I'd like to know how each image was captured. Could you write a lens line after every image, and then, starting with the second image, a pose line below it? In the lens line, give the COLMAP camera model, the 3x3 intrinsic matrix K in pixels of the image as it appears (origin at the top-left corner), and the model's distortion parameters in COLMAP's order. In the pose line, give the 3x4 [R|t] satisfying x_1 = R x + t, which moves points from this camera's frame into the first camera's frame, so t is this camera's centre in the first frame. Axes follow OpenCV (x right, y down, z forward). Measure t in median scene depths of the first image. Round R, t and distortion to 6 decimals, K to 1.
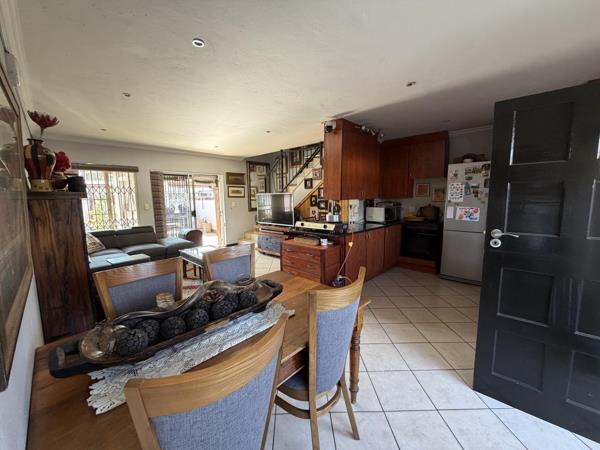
lens RADIAL K [[239.3, 0, 301.3], [0, 239.3, 226.5], [0, 0, 1]] dist [-0.001746, 0.000942]
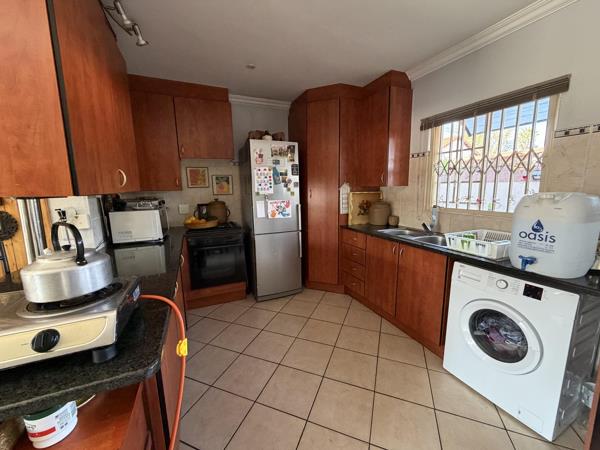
lens RADIAL K [[239.3, 0, 298.8], [0, 239.3, 226.7], [0, 0, 1]] dist [-0.001746, 0.000942]
pose [[0.399821, -0.149687, 0.904288, 0.018924], [0.128122, 0.986016, 0.106568, -0.069942], [-0.907594, 0.073251, 0.413409, 0.620334]]
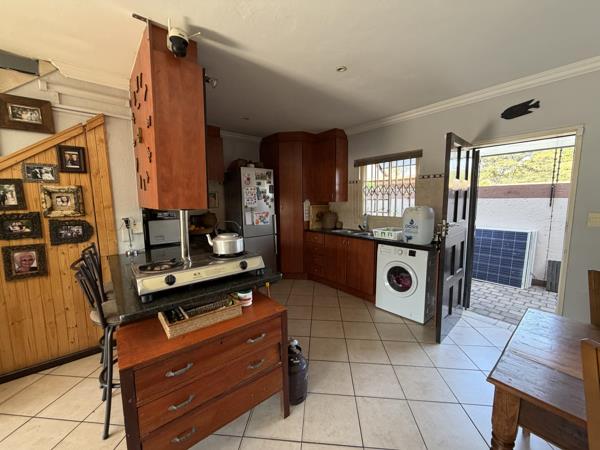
lens RADIAL K [[239.3, 0, 300.3], [0, 239.3, 227.8], [0, 0, 1]] dist [-0.001746, 0.000942]
pose [[0.122607, -0.113123, 0.985987, -0.294184], [0.132224, 0.986488, 0.096739, -0.088108], [-0.983608, 0.118510, 0.135908, 0.688748]]
